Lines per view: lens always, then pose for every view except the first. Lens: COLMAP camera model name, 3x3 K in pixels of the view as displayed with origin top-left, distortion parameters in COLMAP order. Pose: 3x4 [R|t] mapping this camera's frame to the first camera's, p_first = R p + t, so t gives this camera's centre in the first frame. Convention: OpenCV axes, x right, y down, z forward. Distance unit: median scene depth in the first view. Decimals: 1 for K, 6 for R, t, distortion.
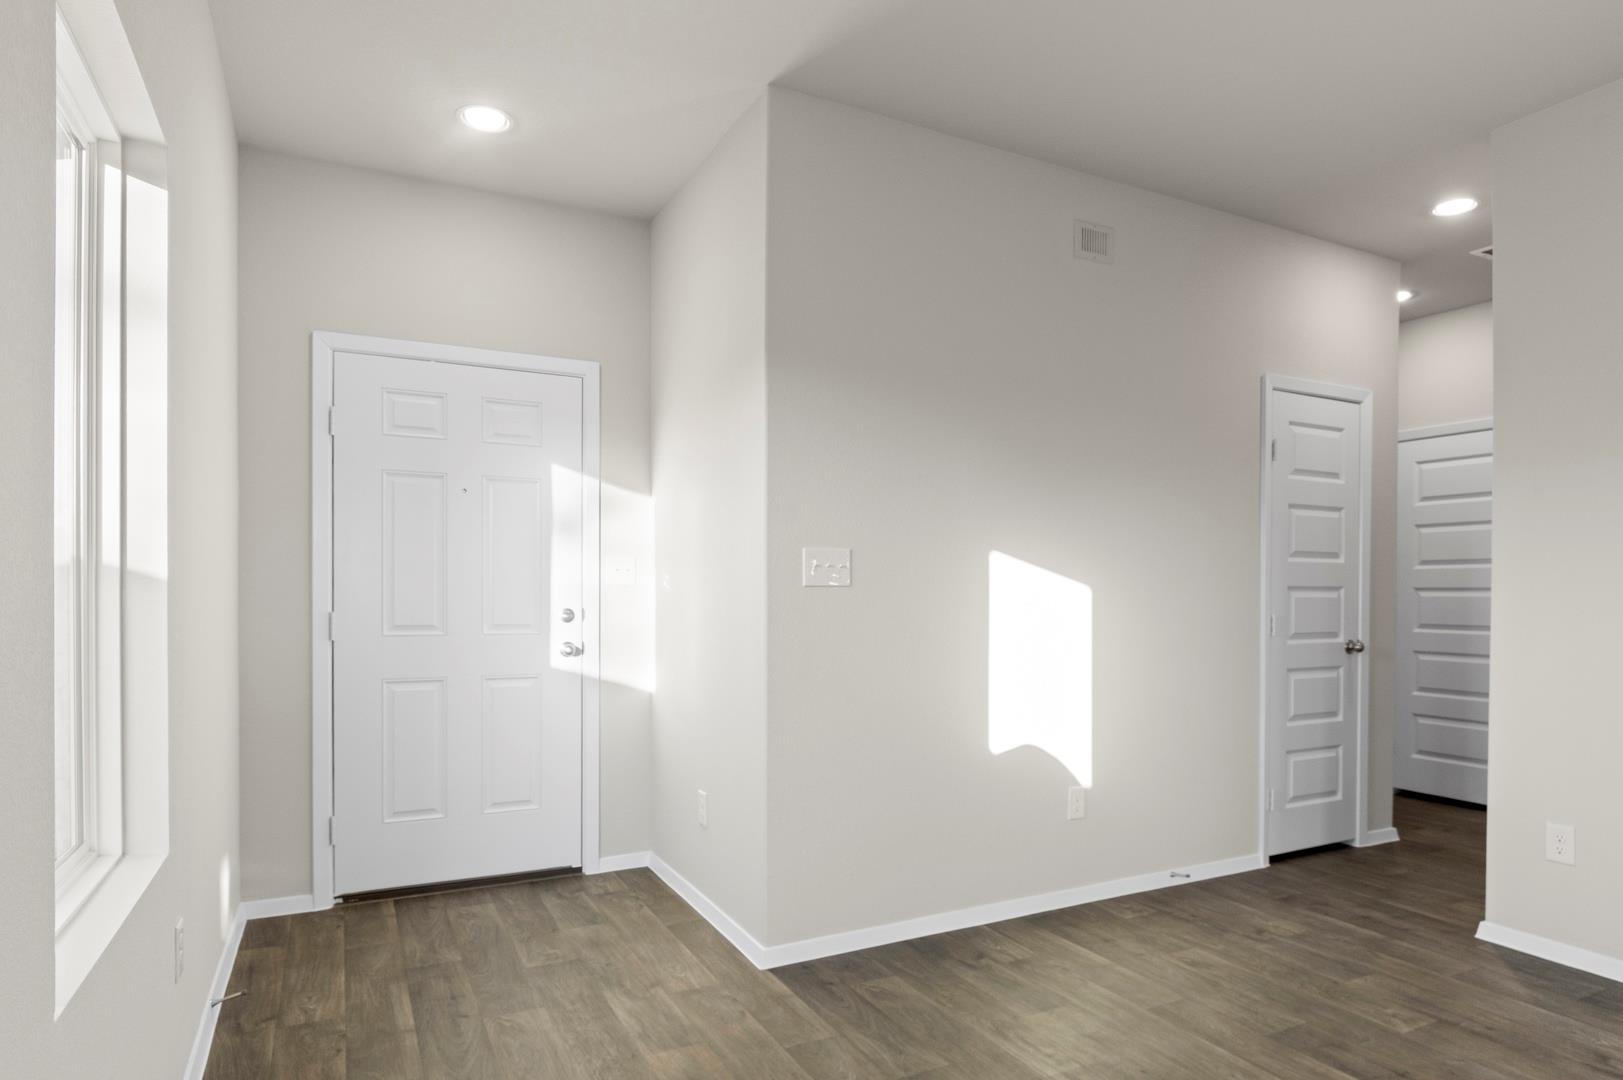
lens RADIAL K [[935.6, 0, 833.3], [0, 935.6, 608.9], [0, 0, 1]] dist [-0.000909, -0.000620]
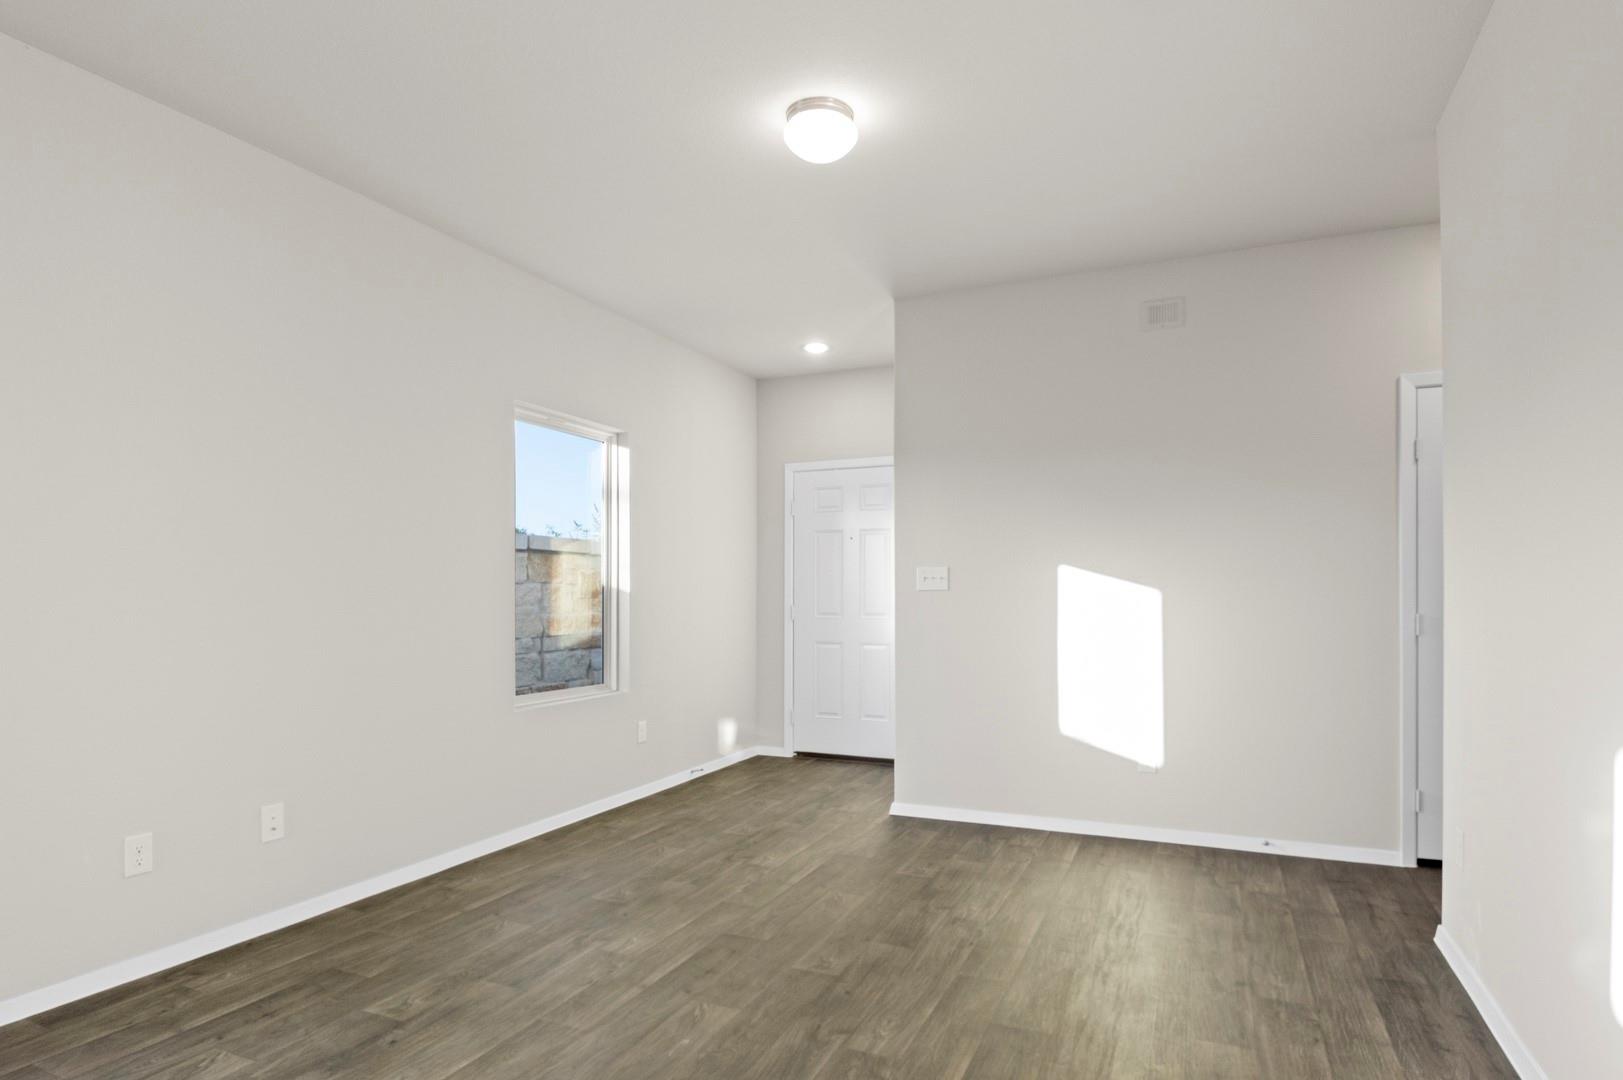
lens RADIAL K [[875.9, 0, 826.3], [0, 875.9, 596.4], [0, 0, 1]] dist [-0.002140, -0.001003]
pose [[0.617166, -0.002382, -0.786829, 0.944875], [-0.006424, 0.999947, -0.008066, -0.001253], [0.786807, 0.010033, 0.617118, -0.076055]]
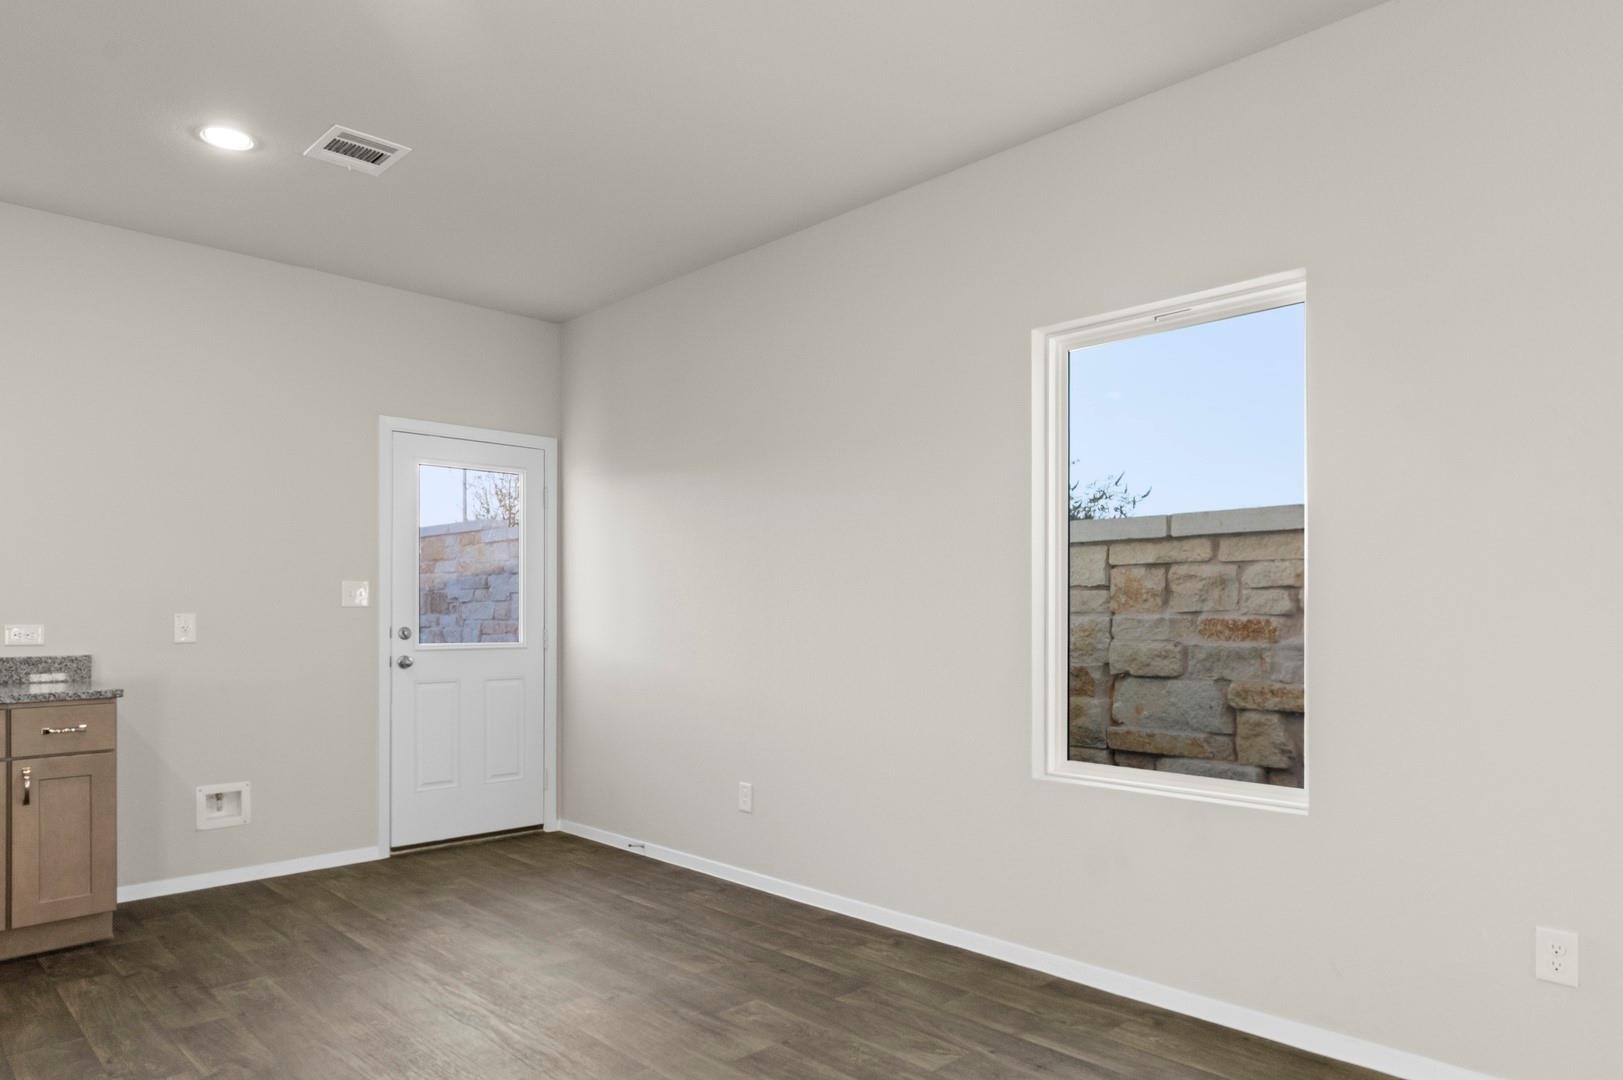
lens RADIAL K [[1026.9, 0, 827.8], [0, 1026.9, 604.5], [0, 0, 1]] dist [0.003813, 0.001473]
pose [[-0.957020, -0.001428, -0.290018, 0.593508], [-0.003330, 0.999976, 0.006064, -0.005489], [0.290002, 0.006769, -0.957002, 0.446395]]
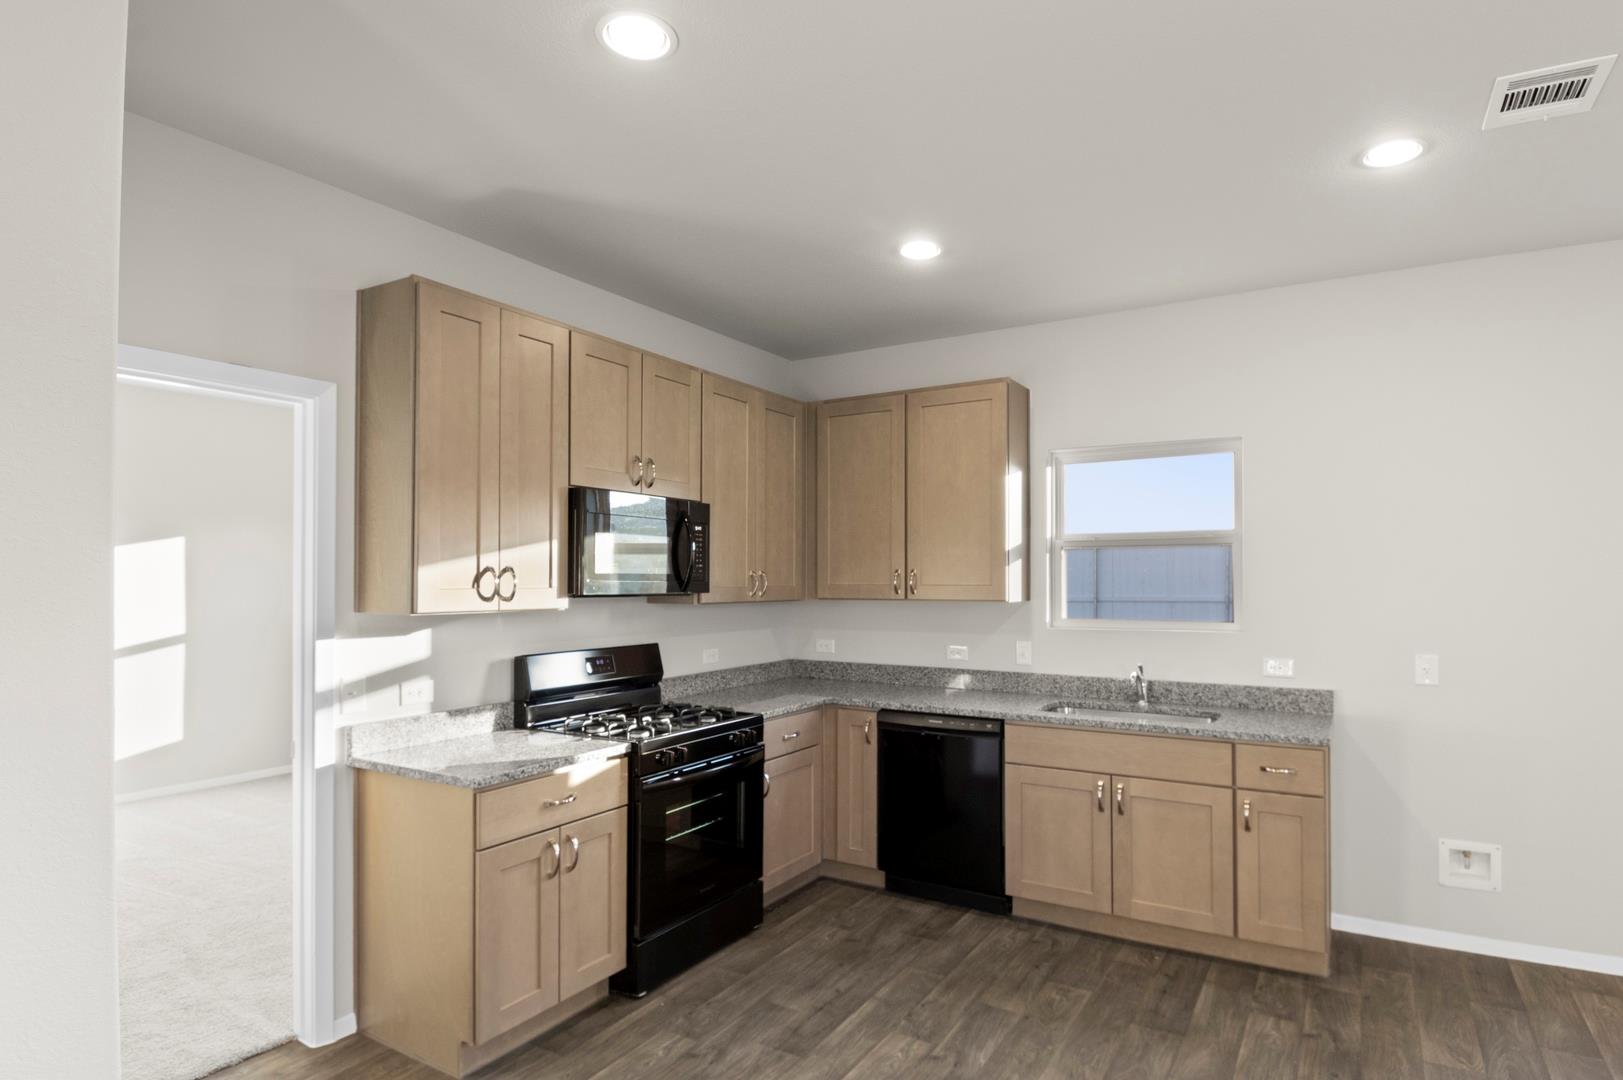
lens RADIAL K [[868.4, 0, 837.9], [0, 868.4, 572.0], [0, 0, 1]] dist [0.003093, -0.000629]
pose [[-0.528689, 0.002420, 0.848812, 0.481358], [0.011971, 0.999918, 0.004606, -0.093131], [-0.848731, 0.012596, -0.528675, 0.139748]]
